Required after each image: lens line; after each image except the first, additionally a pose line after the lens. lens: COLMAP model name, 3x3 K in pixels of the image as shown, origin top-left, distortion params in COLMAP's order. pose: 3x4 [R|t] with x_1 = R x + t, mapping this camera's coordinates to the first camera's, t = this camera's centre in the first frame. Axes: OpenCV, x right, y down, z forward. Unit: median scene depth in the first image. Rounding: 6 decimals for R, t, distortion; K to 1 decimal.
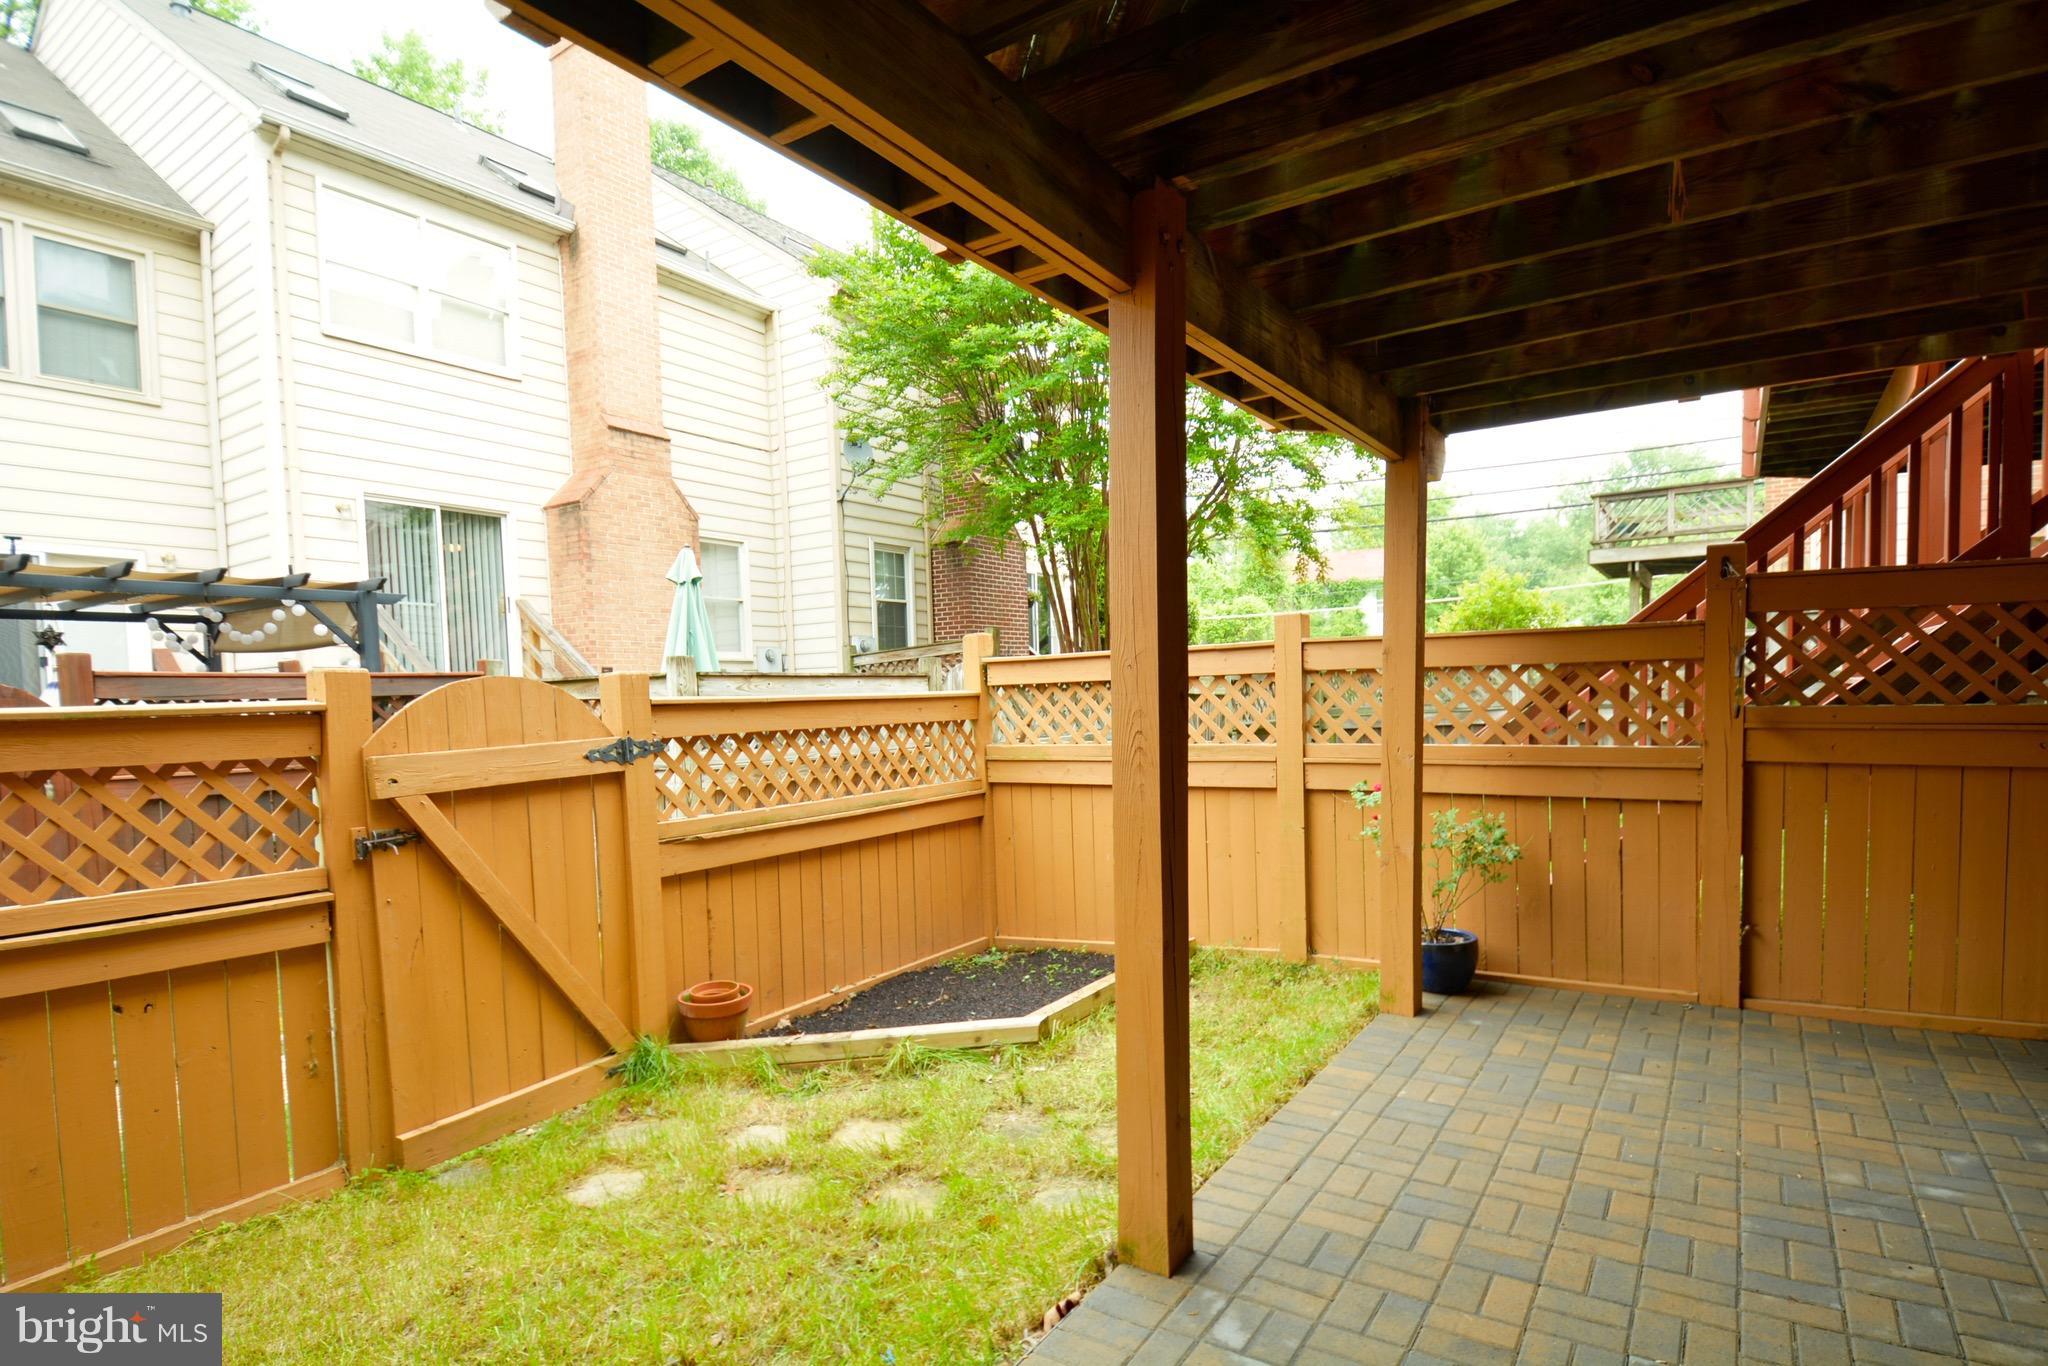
lens RADIAL K [[1055.5, 0, 1049.2], [0, 1055.5, 756.6], [0, 0, 1]] dist [0.017804, -0.025871]
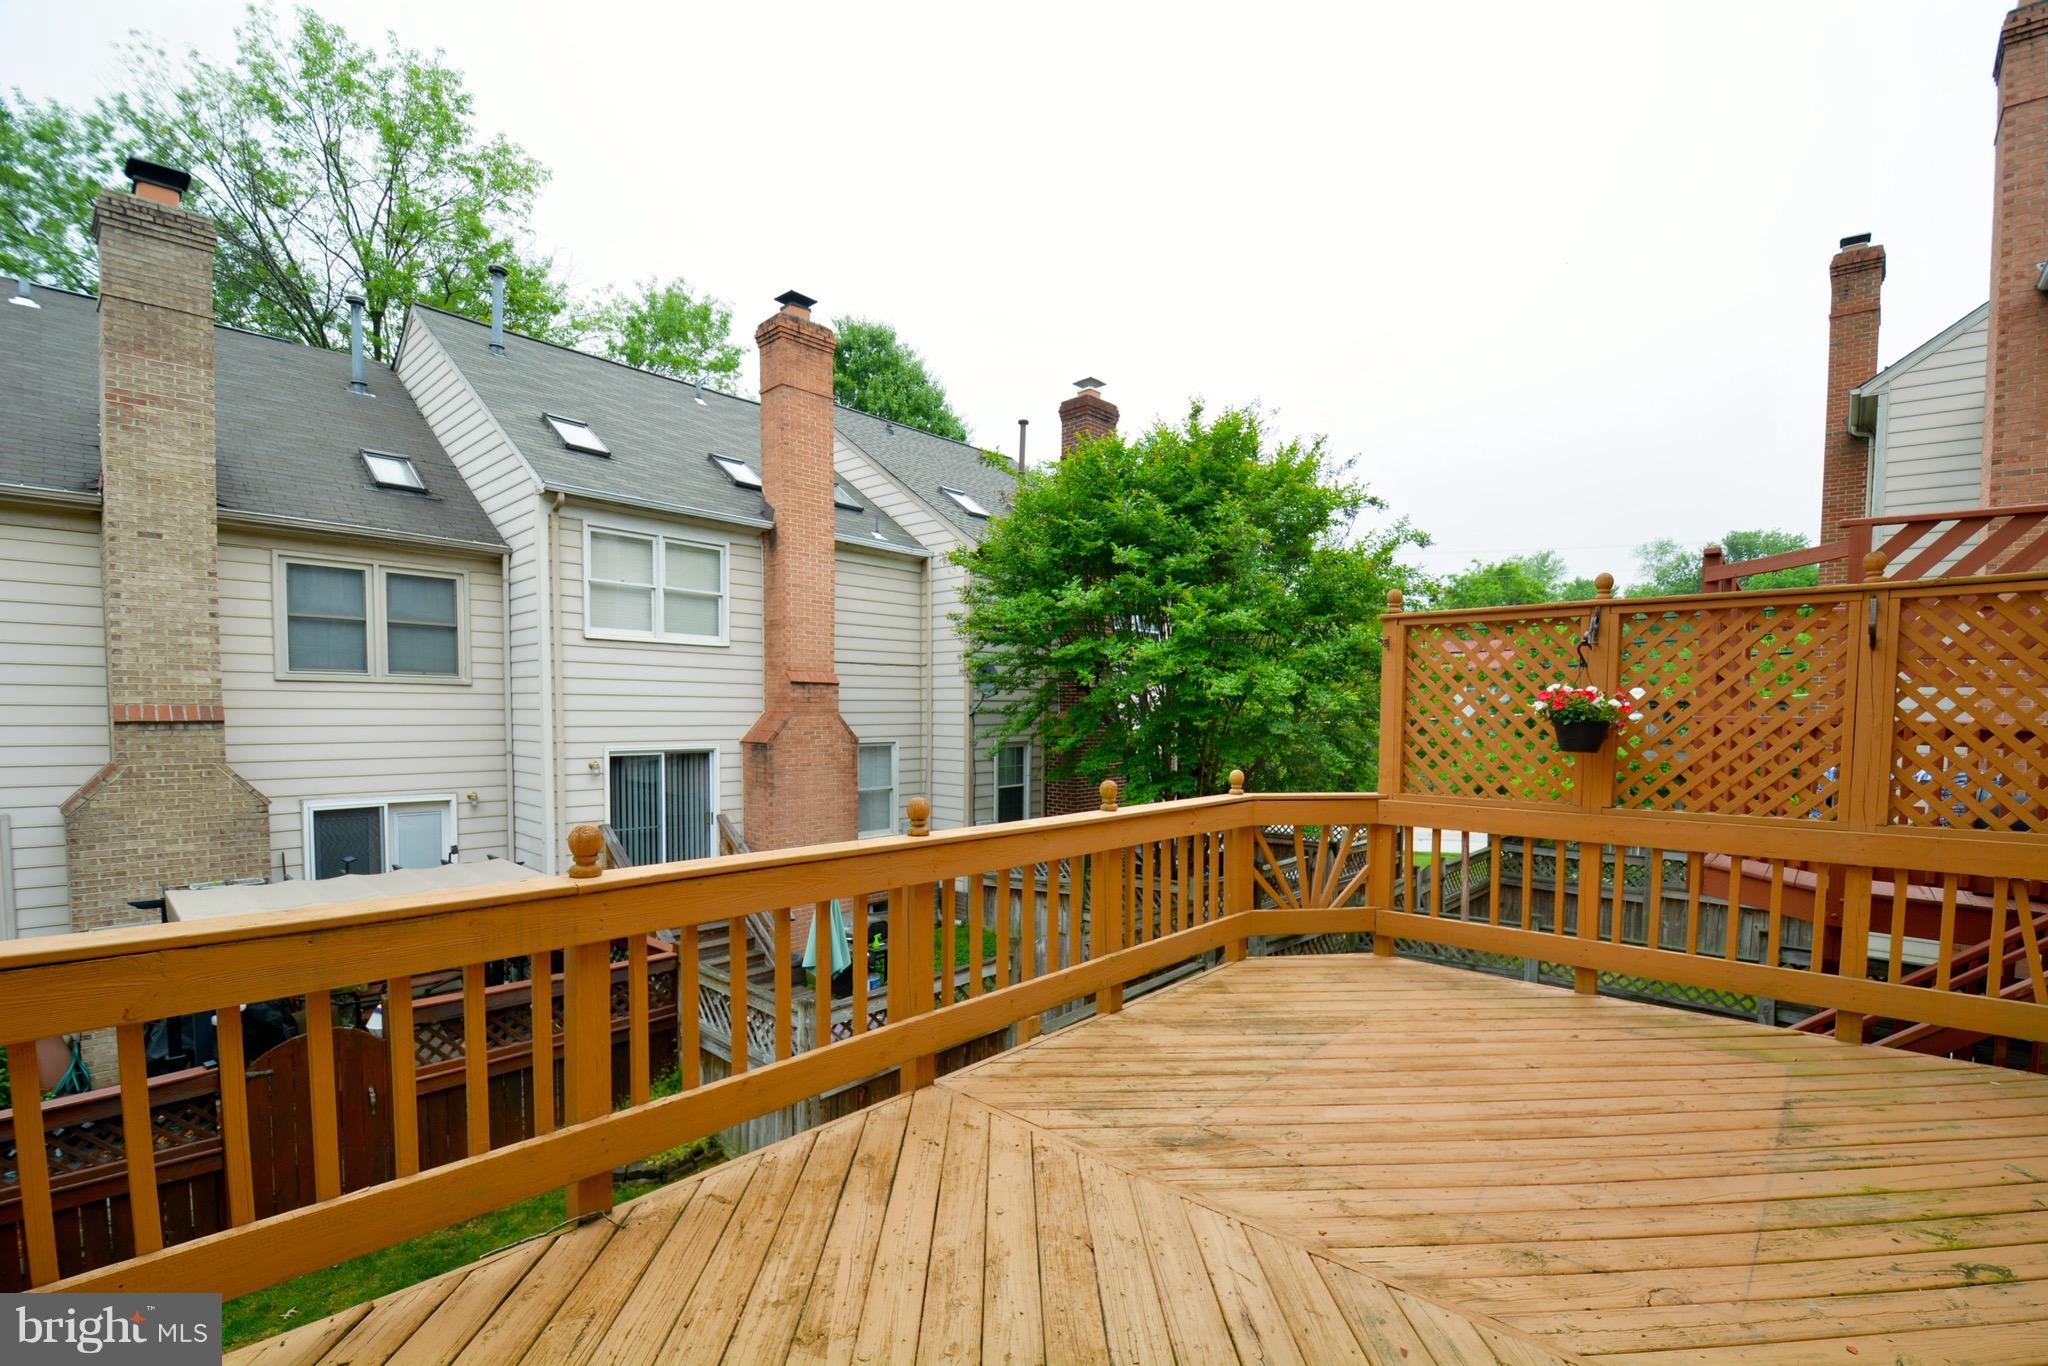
lens RADIAL K [[898.1, 0, 1049.5], [0, 898.1, 758.1], [0, 0, 1]] dist [0.022069, -0.026046]
pose [[0.988784, 0.045749, -0.142171, 0.063218], [-0.046103, 0.998936, 0.000806, -0.271163], [0.142057, 0.005758, 0.989842, -0.045773]]
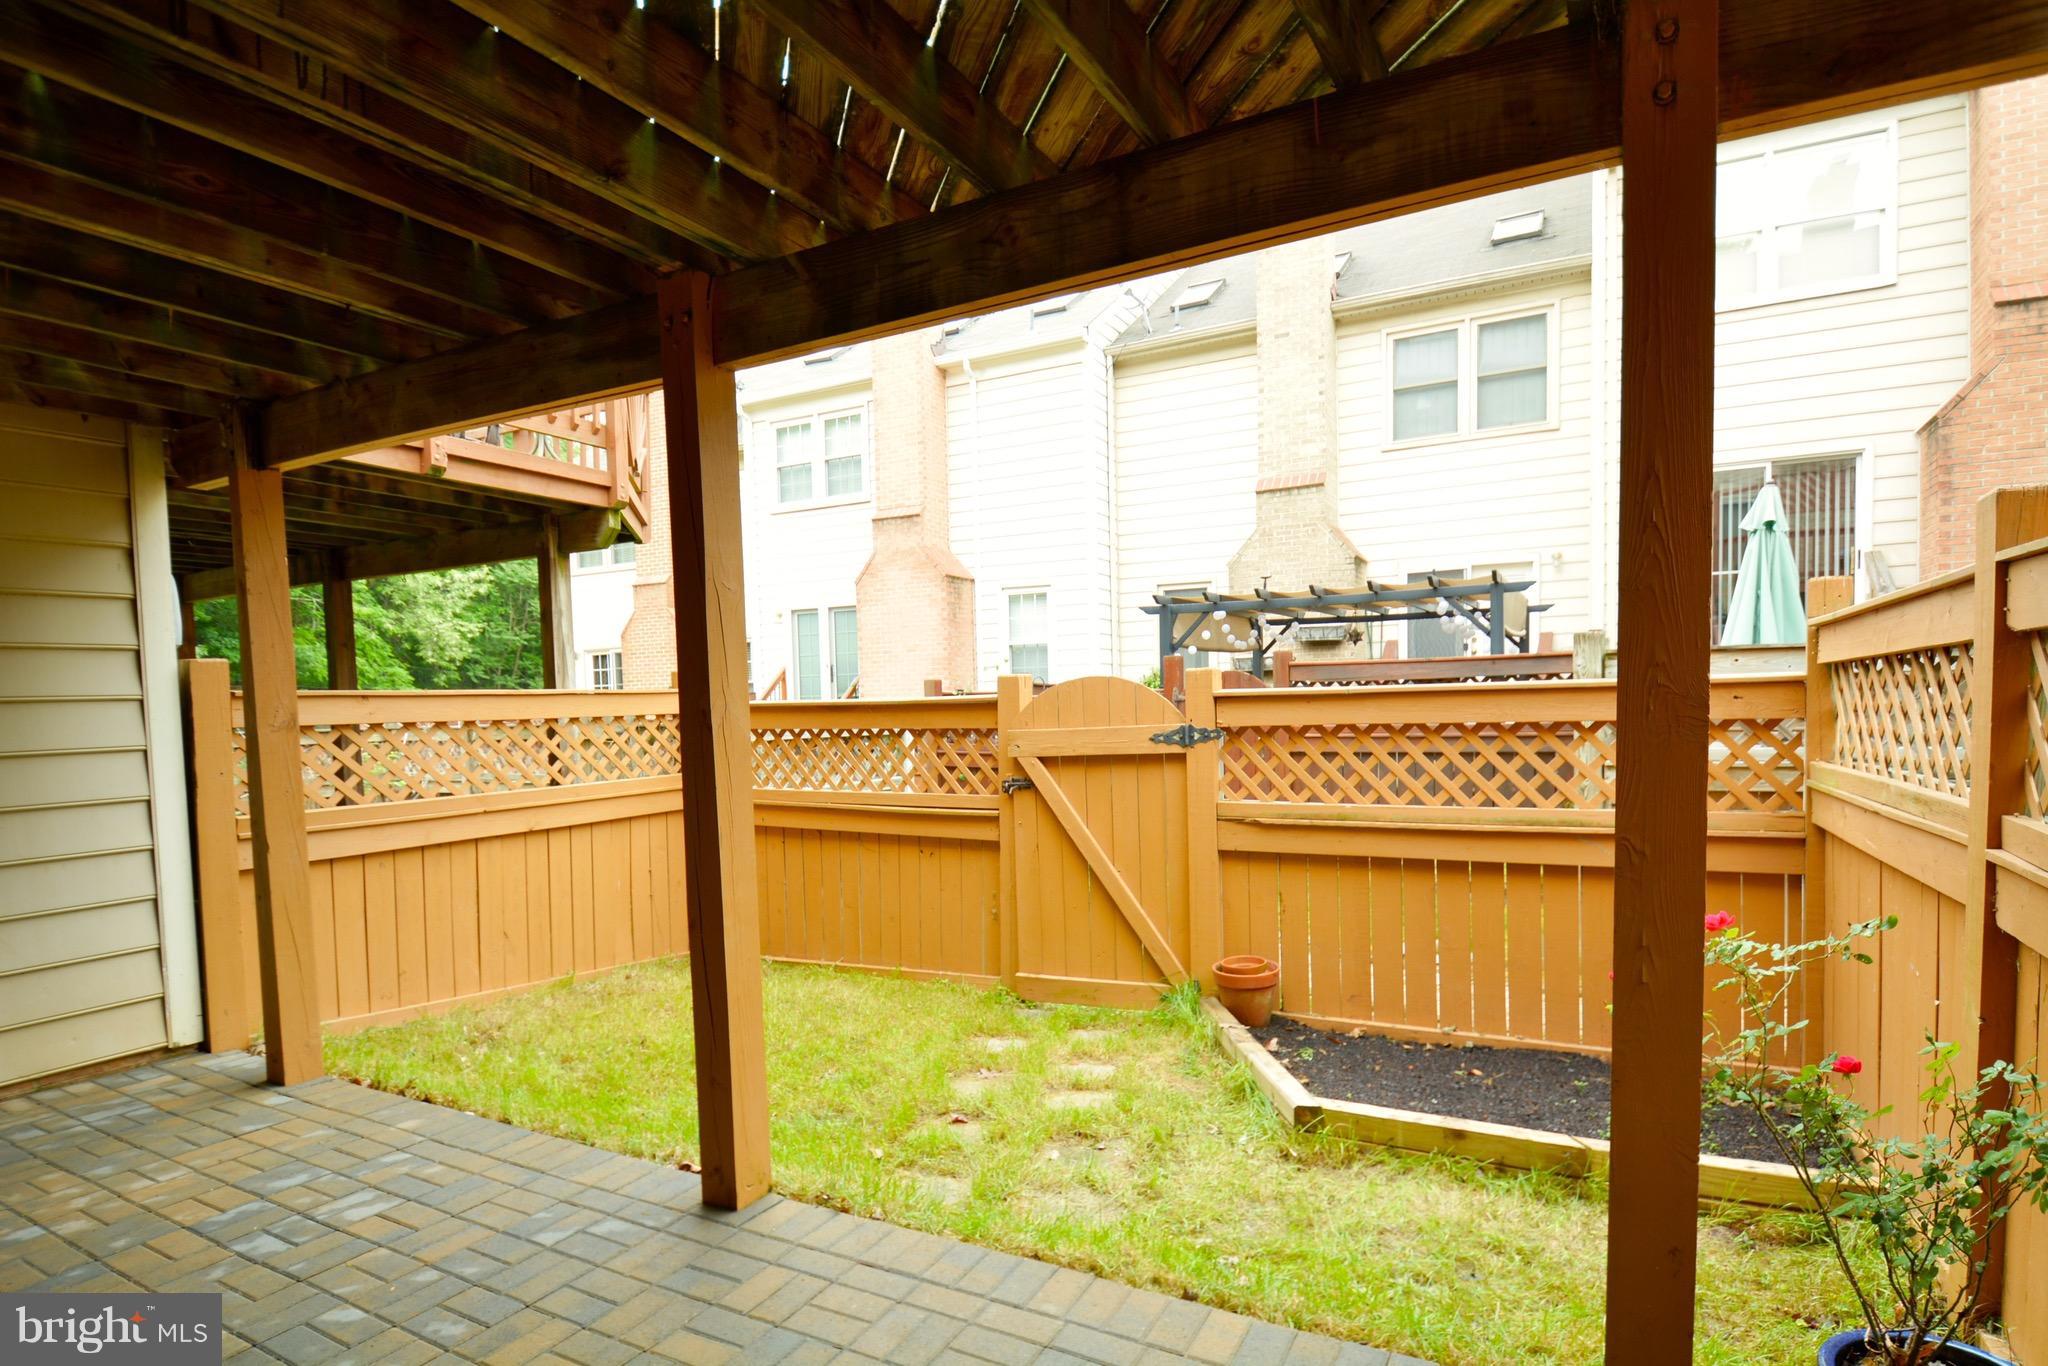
lens RADIAL K [[1055.5, 0, 1049.2], [0, 1055.5, 756.6], [0, 0, 1]] dist [0.017804, -0.025871]
pose [[0.081323, 0.075103, -0.993854, 0.330814], [-0.036034, 0.996727, 0.072372, -0.027070], [0.996036, 0.029927, 0.083763, 0.327620]]
